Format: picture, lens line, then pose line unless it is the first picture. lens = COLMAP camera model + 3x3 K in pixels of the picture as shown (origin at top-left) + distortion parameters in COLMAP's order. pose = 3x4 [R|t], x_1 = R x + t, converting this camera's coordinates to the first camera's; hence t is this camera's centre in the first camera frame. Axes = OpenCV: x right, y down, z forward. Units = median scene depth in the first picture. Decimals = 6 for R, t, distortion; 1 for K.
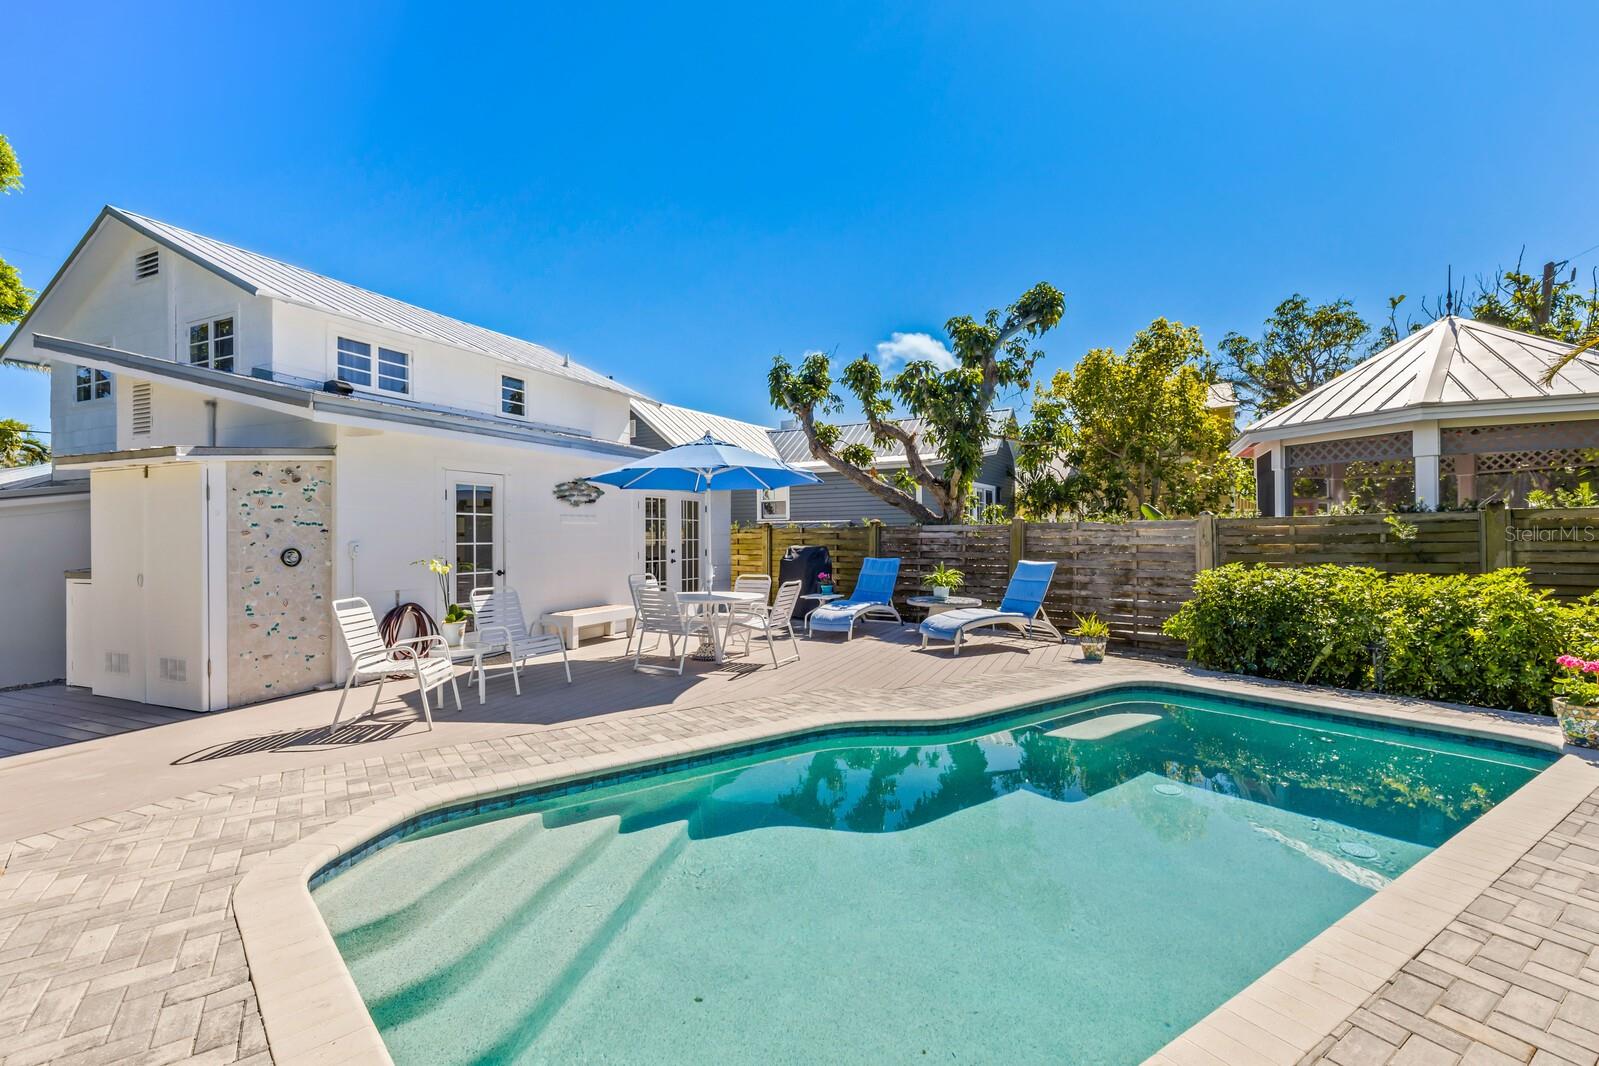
lens RADIAL K [[684.1, 0, 799.5], [0, 684.1, 533.0], [0, 0, 1]] dist [0.002365, 0.000346]
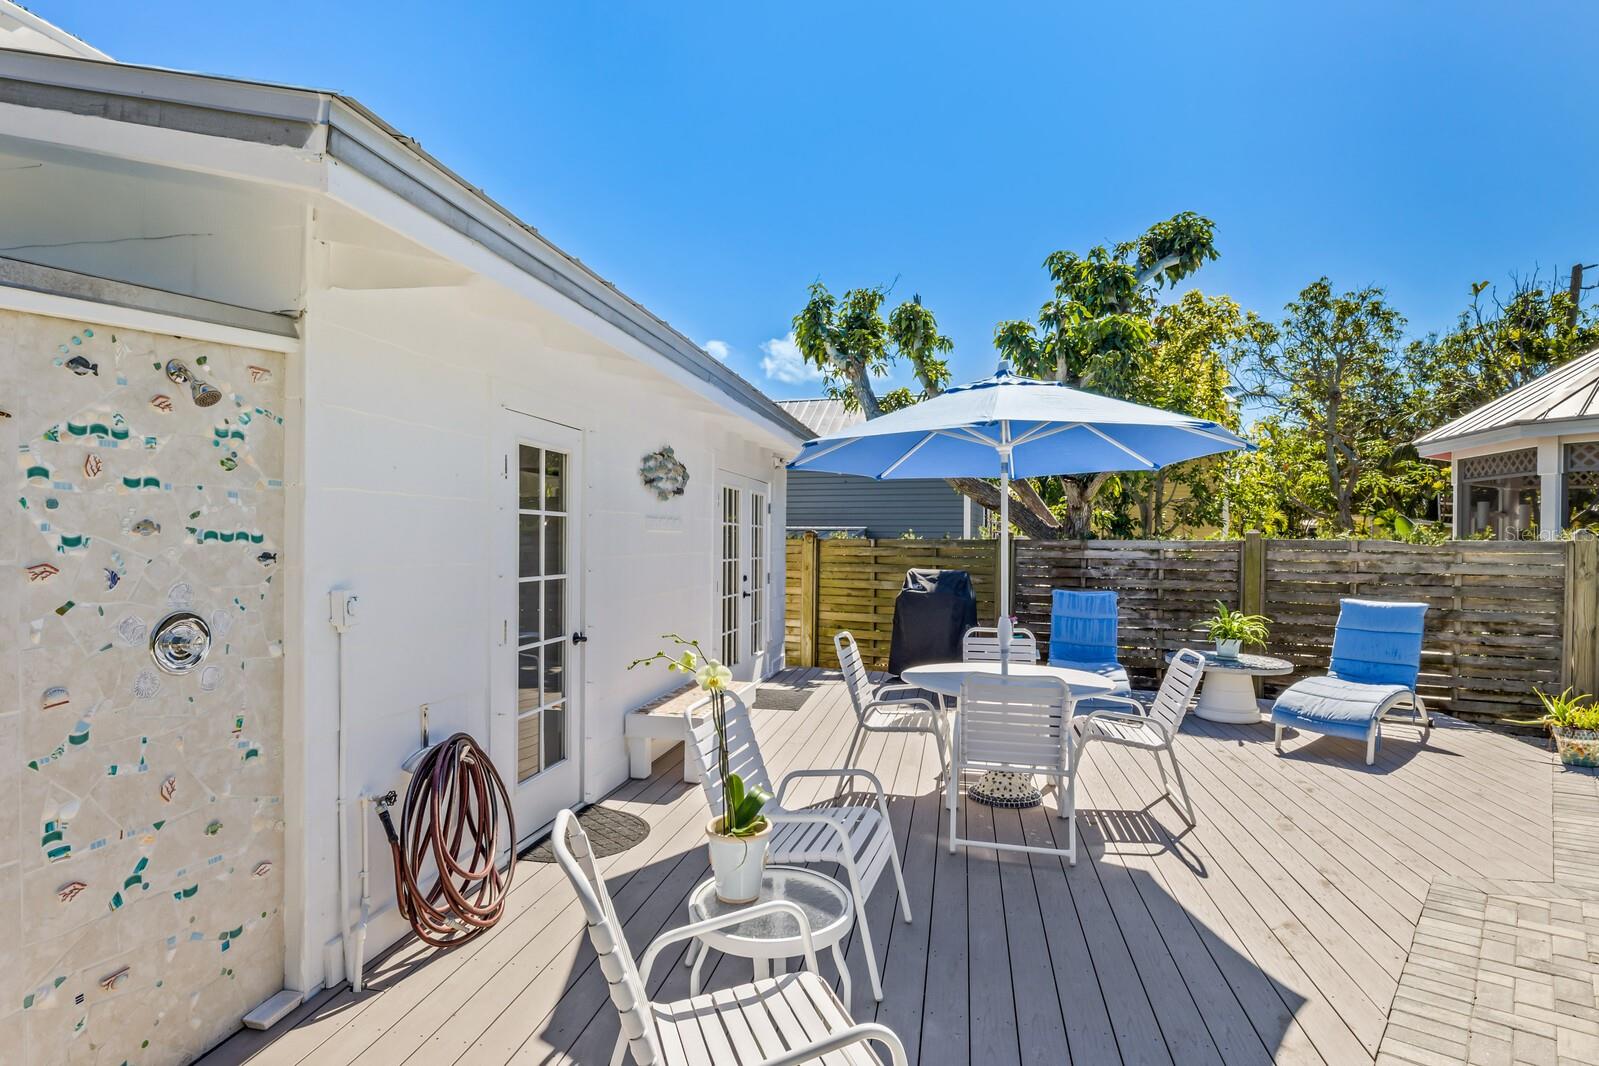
lens RADIAL K [[792.7, 0, 802.0], [0, 792.7, 548.6], [0, 0, 1]] dist [-0.004695, -0.000742]
pose [[0.972908, 0.010423, 0.230957, -0.413481], [-0.013902, 0.999813, 0.013443, -0.012877], [-0.230773, -0.016290, 0.972871, 0.436421]]
